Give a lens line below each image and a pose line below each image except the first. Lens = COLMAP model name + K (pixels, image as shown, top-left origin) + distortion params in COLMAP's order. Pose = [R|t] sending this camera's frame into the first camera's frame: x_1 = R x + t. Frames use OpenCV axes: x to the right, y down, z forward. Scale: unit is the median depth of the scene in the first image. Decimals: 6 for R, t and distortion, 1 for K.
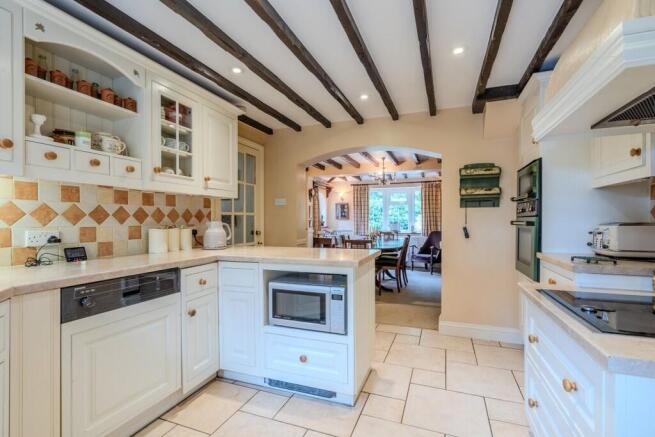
lens RADIAL K [[303.0, 0, 325.0], [0, 303.0, 220.4], [0, 0, 1]] dist [0.001586, -0.000049]
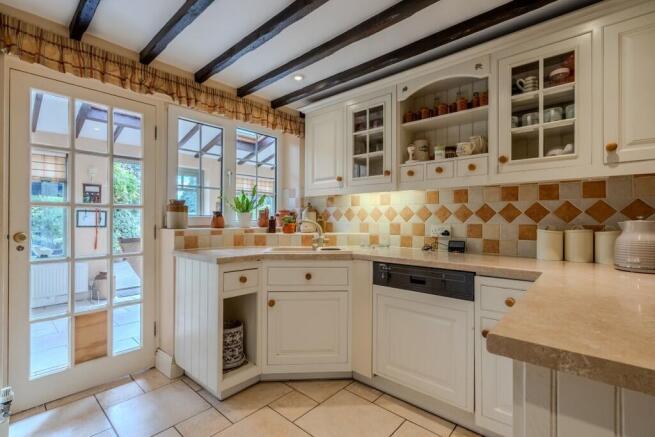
lens RADIAL K [[303.0, 0, 327.4], [0, 303.0, 219.5], [0, 0, 1]] dist [0.001586, -0.000049]
pose [[-0.352249, 0.003403, -0.935900, 0.385554], [-0.000999, 0.999991, 0.004012, 0.000366], [0.935906, 0.002348, -0.352243, 0.752931]]
